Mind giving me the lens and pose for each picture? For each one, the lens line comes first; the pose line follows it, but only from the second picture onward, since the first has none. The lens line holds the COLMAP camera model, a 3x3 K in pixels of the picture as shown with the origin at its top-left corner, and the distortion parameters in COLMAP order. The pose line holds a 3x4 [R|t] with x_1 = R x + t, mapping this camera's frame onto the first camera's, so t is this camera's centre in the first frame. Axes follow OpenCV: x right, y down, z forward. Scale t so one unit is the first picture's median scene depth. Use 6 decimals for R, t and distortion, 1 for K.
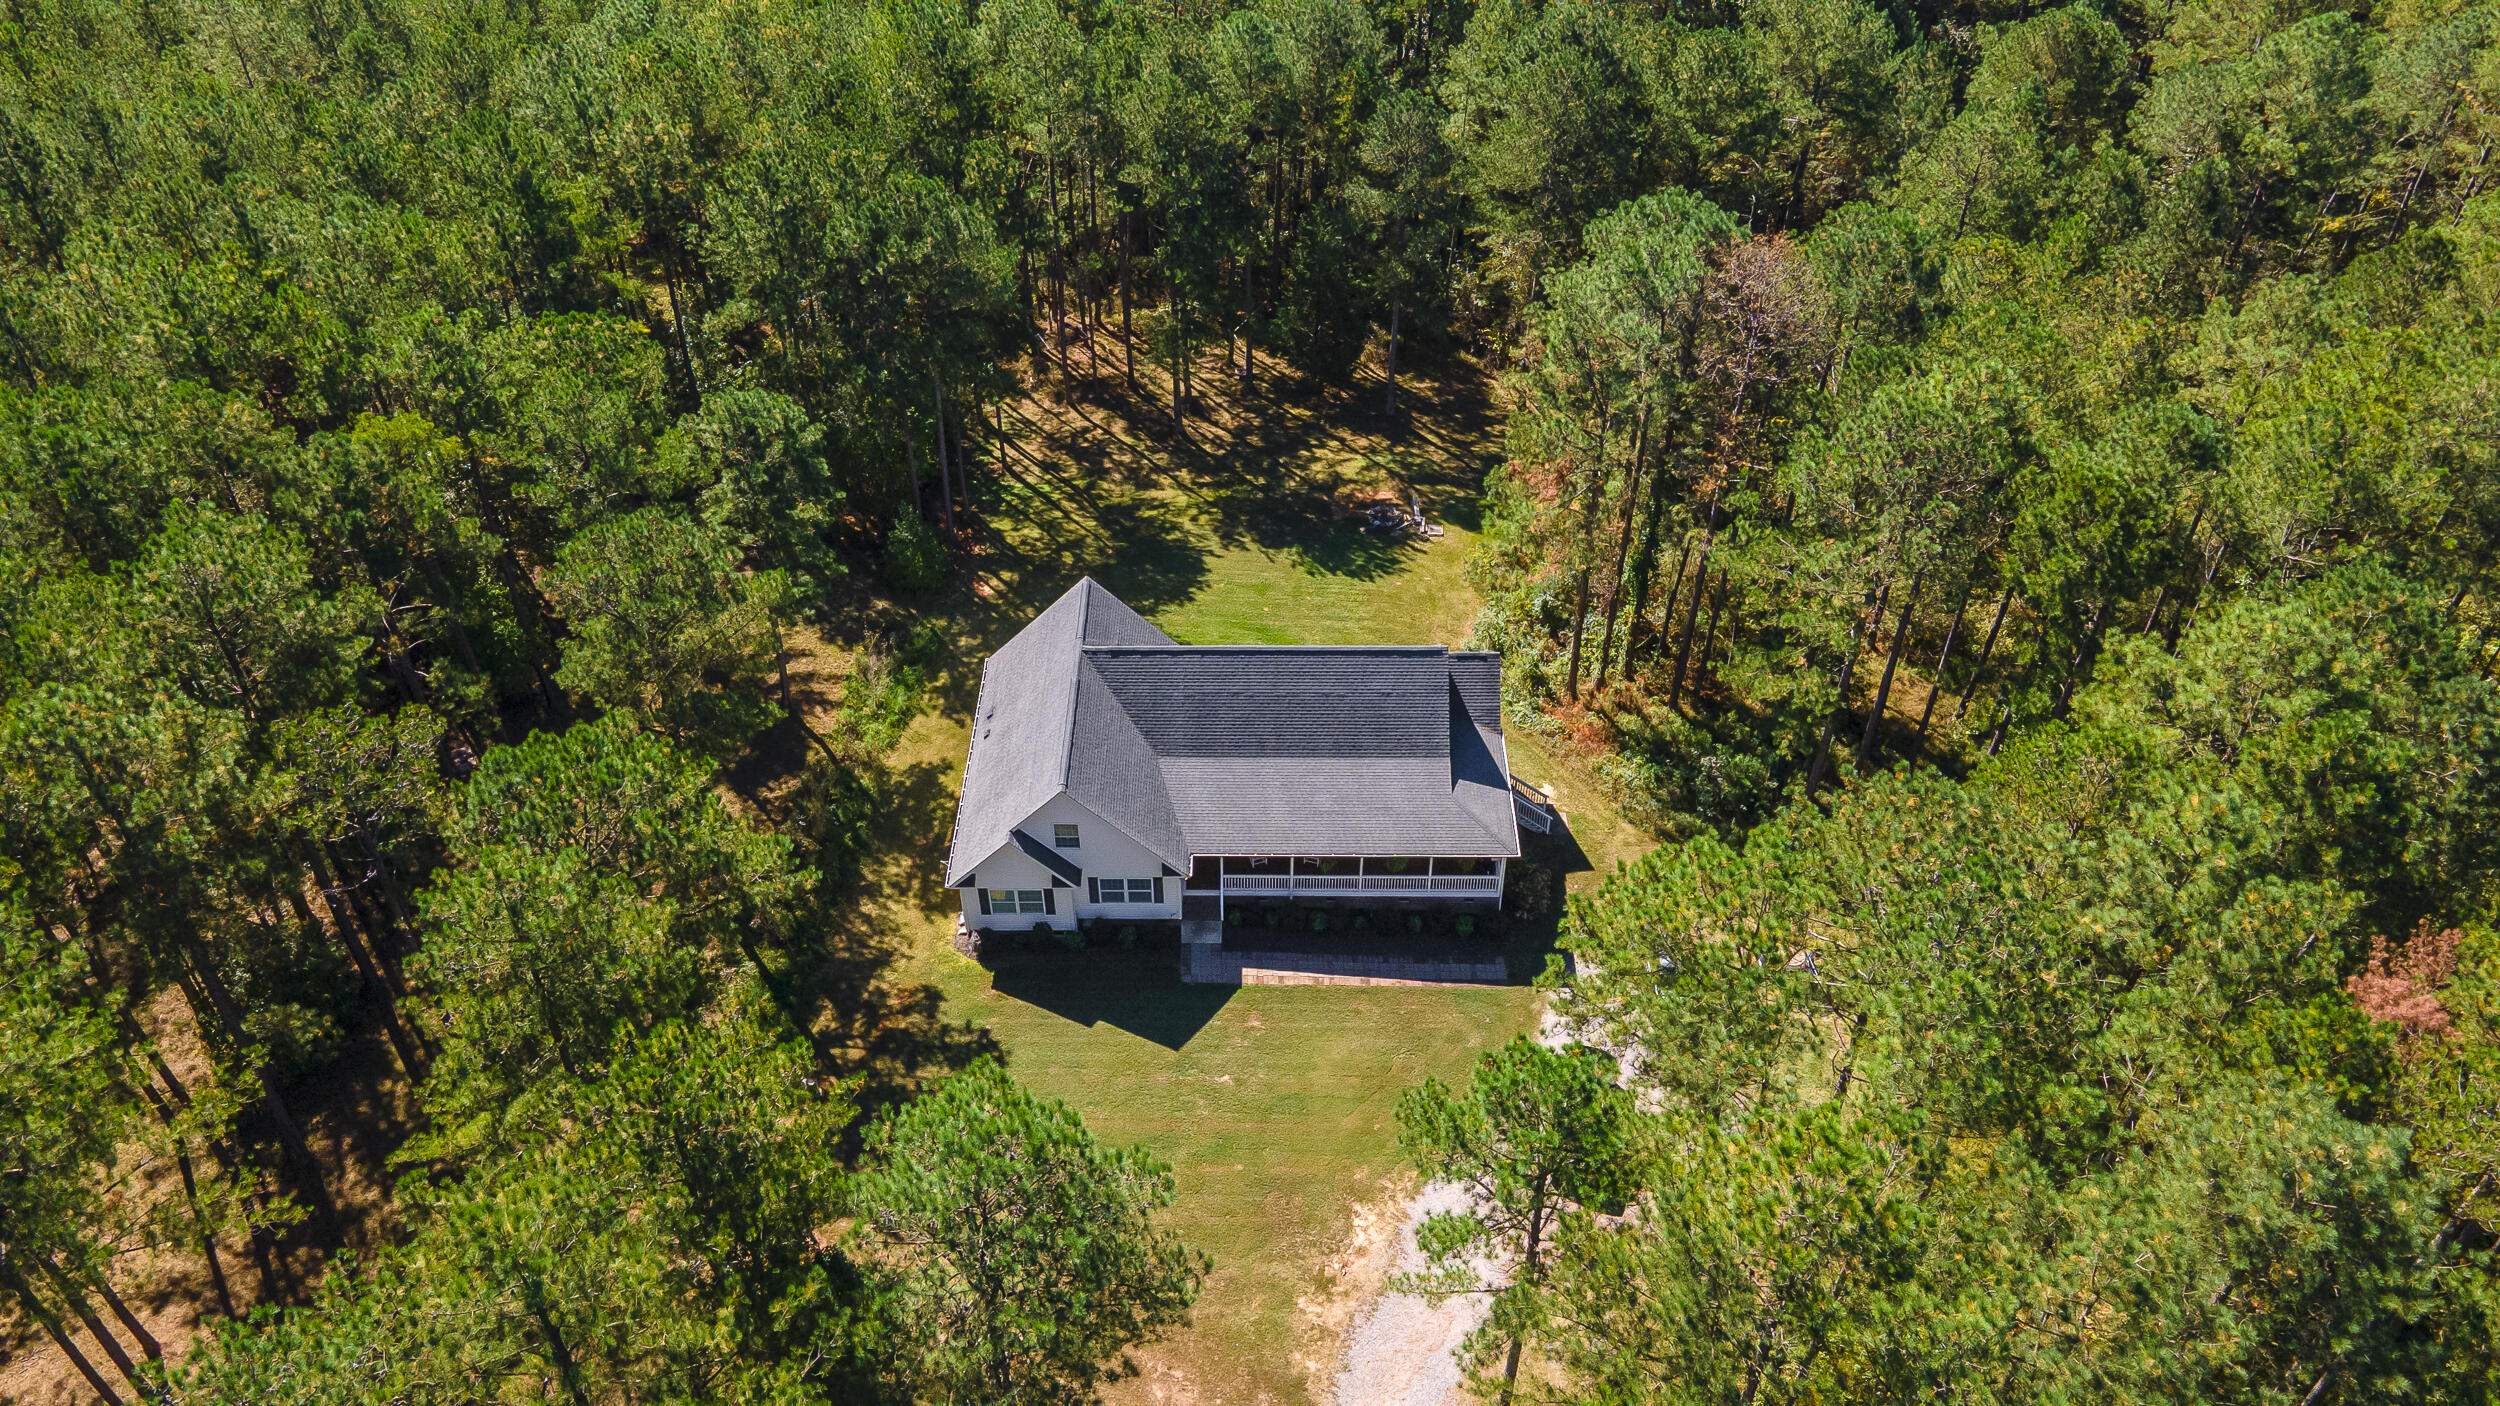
lens RADIAL K [[1754.7, 0, 1305.5], [0, 1754.7, 702.3], [0, 0, 1]] dist [0.030160, 0.000789]
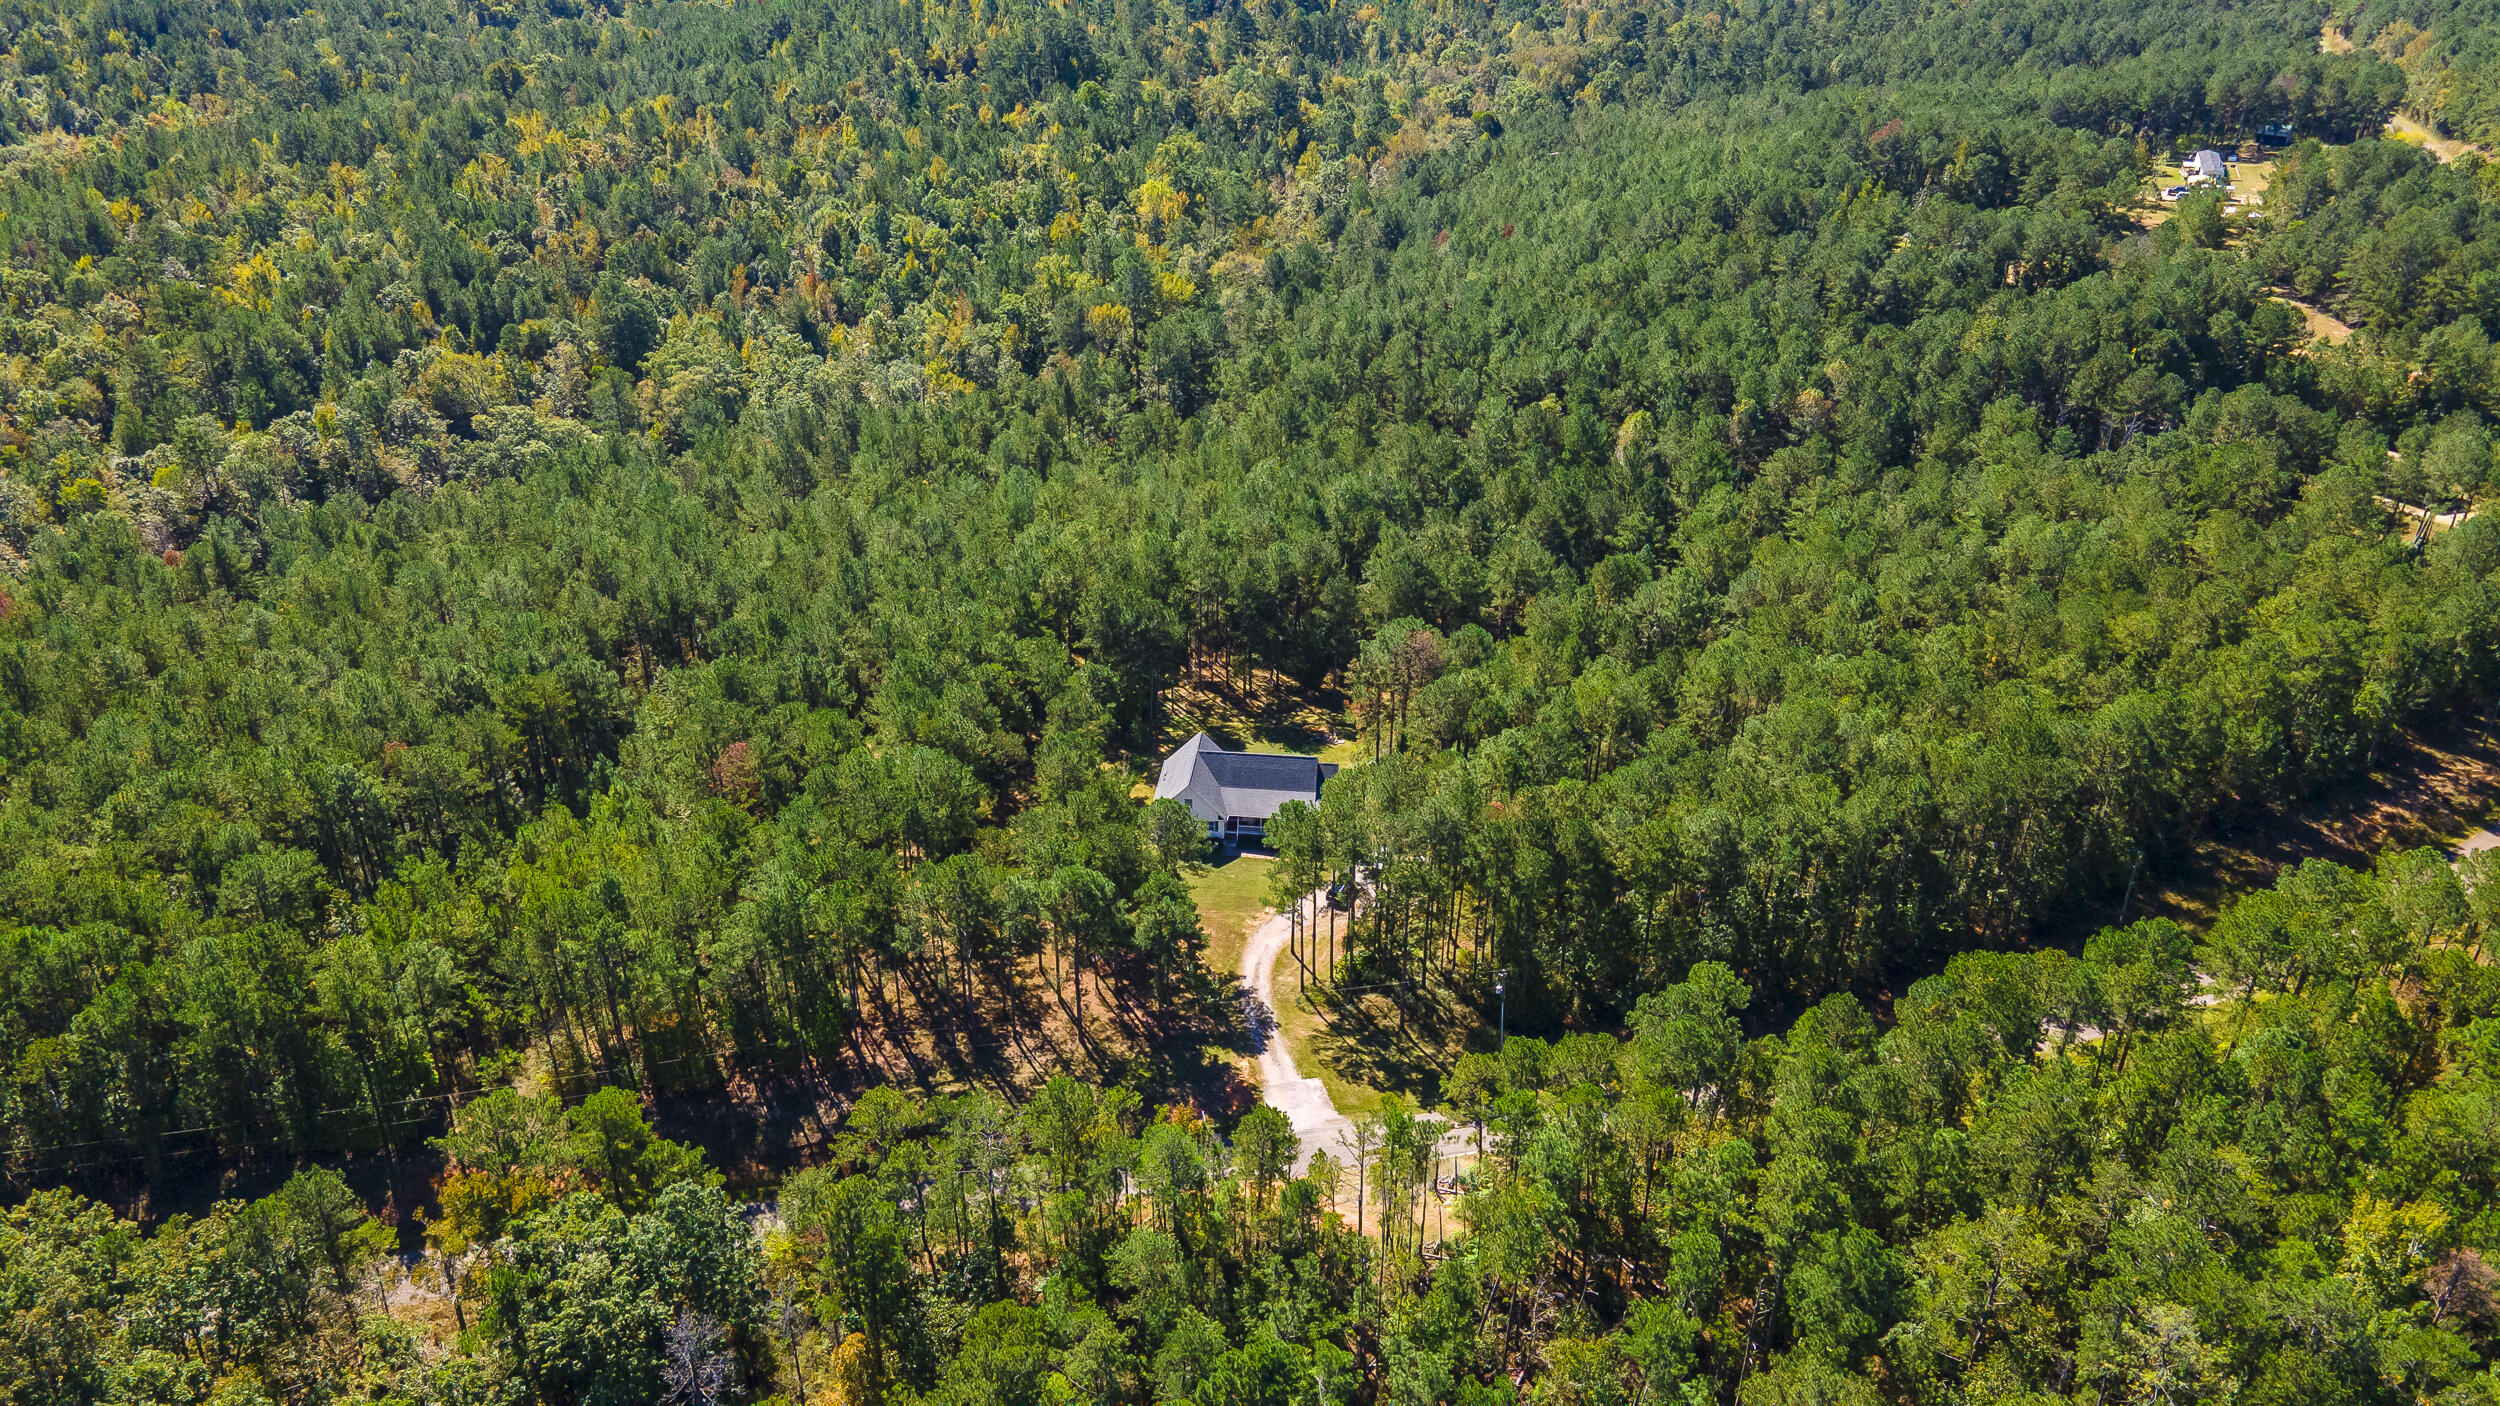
lens RADIAL K [[1754.7, 0, 1305.5], [0, 1754.7, 702.3], [0, 0, 1]] dist [0.030160, 0.000789]
pose [[0.995527, 0.053277, -0.078019, 0.221222], [-0.069374, 0.972825, -0.220904, 0.410002], [0.064130, 0.225329, 0.972170, -1.476512]]
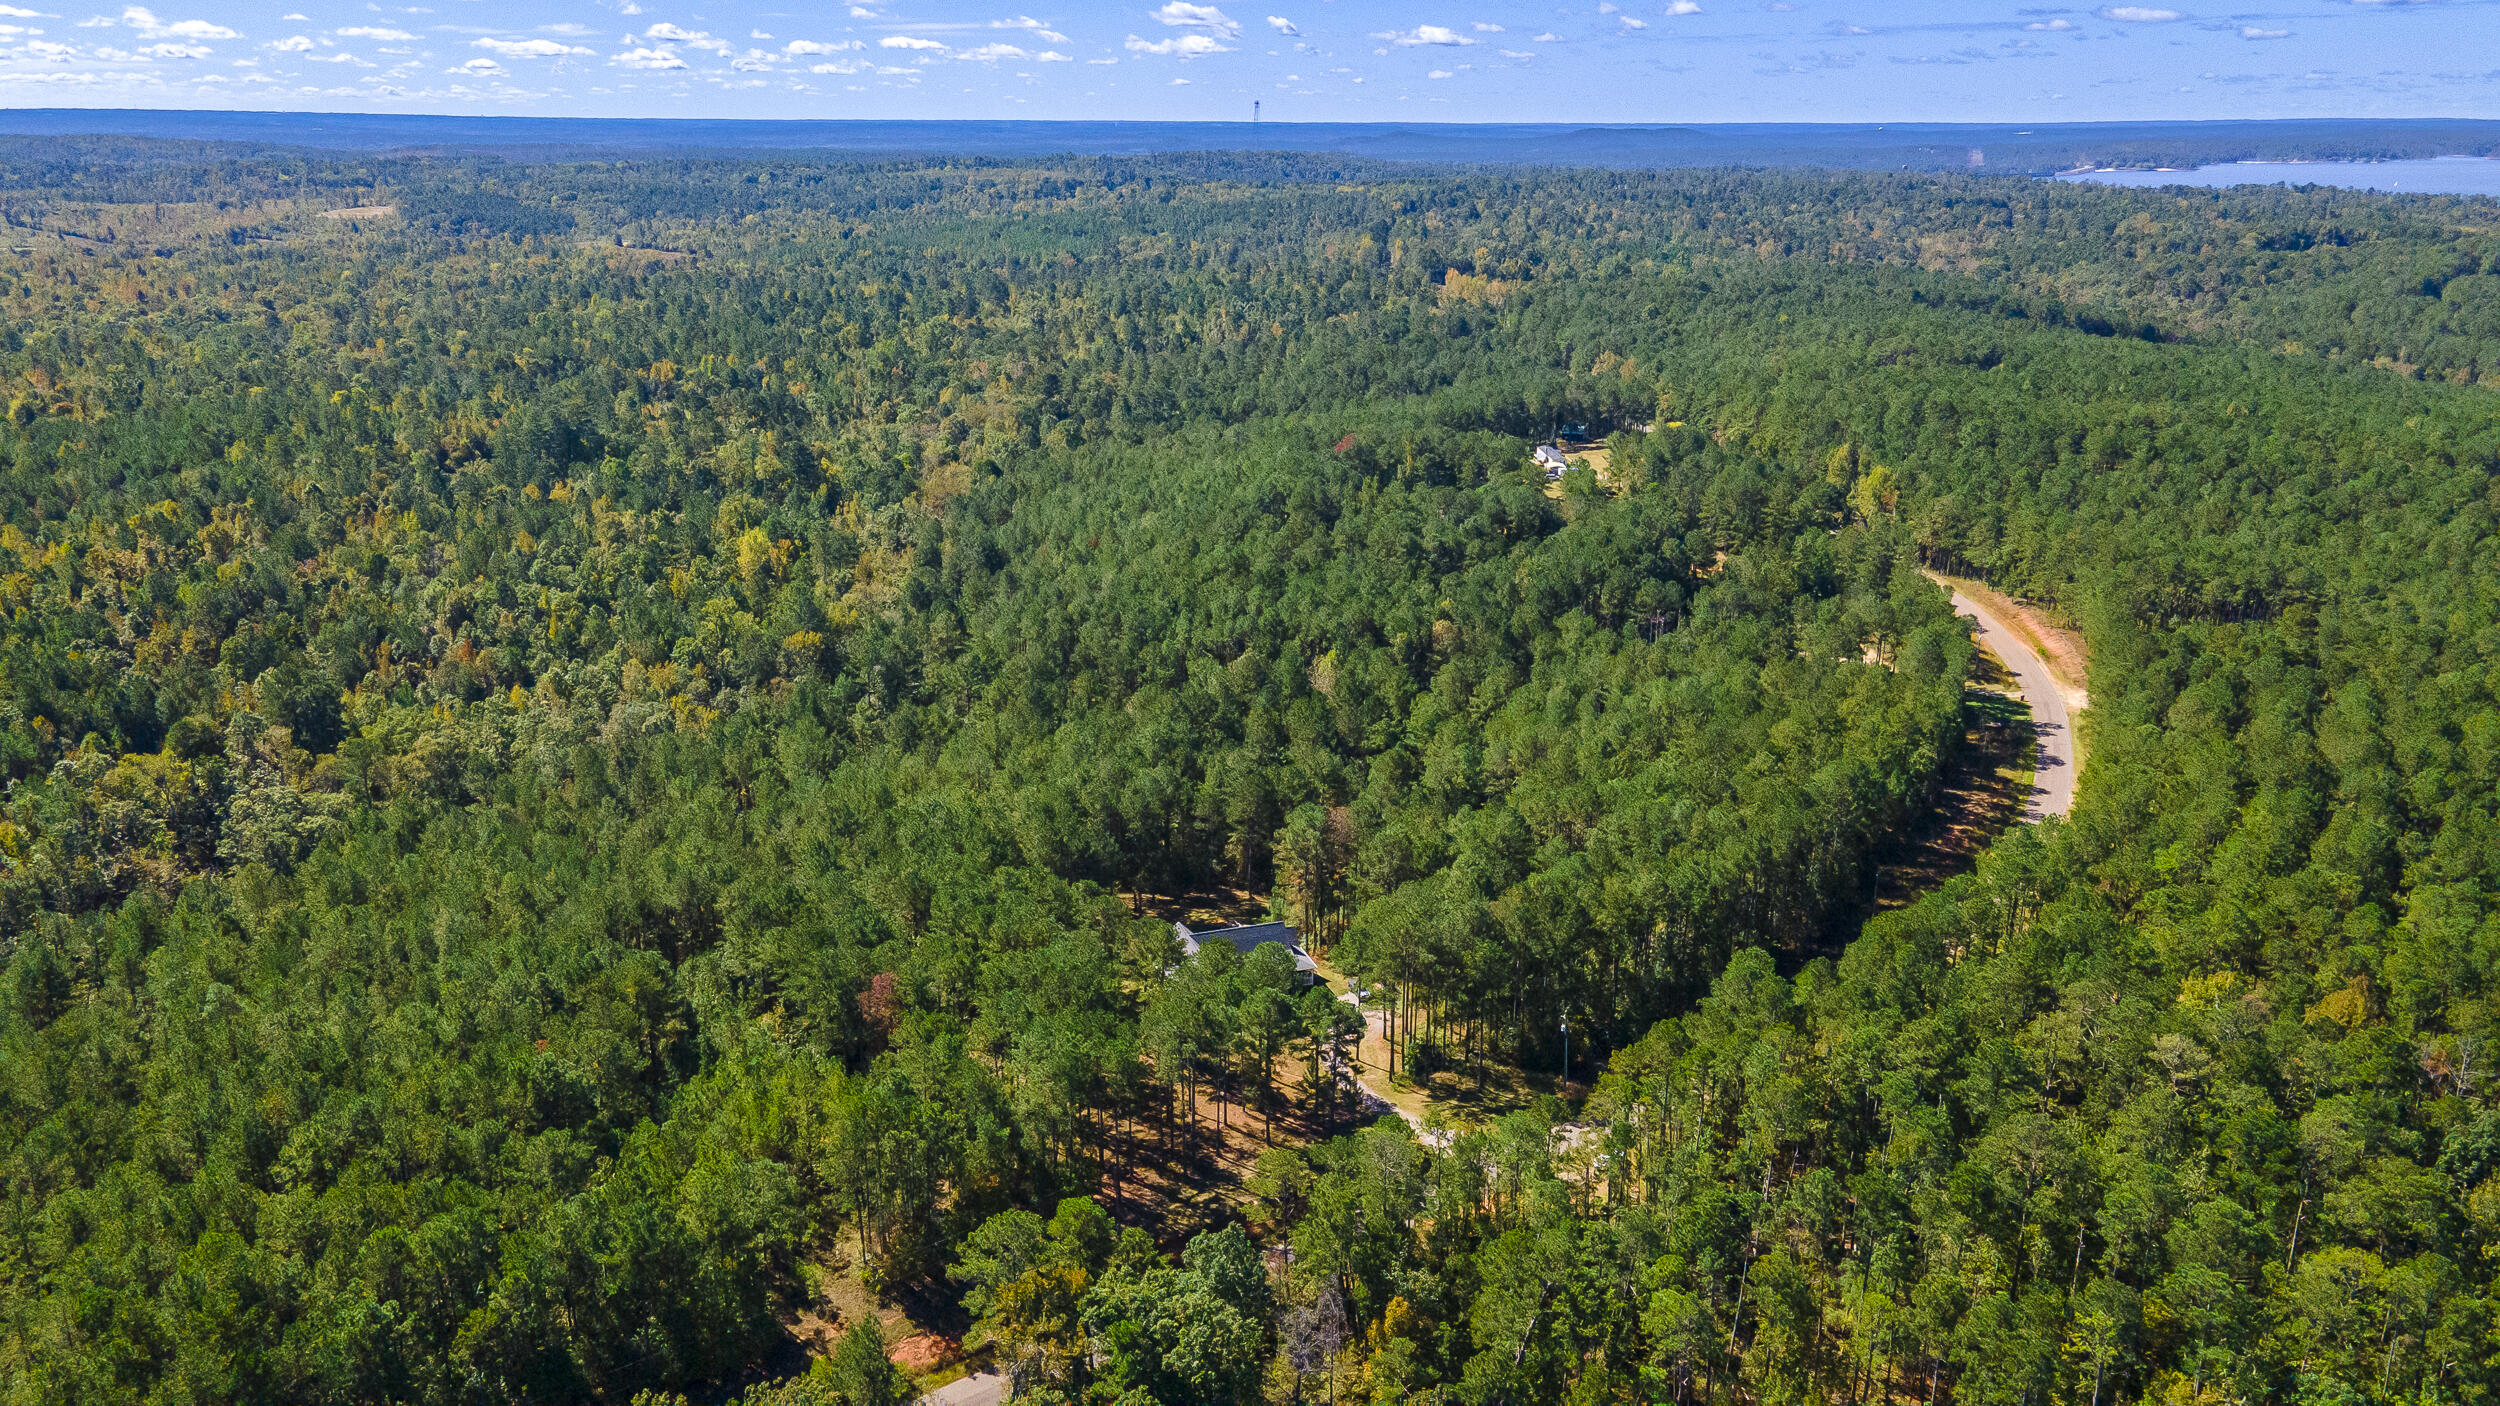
lens RADIAL K [[1764.6, 0, 1253.7], [0, 1764.6, 651.1], [0, 0, 1]] dist [0.005127, 0.056013]
pose [[0.947957, -0.083533, 0.307247, -0.800233], [0.209934, 0.889486, -0.405884, 0.714329], [-0.239387, 0.449262, 0.860731, -1.821727]]
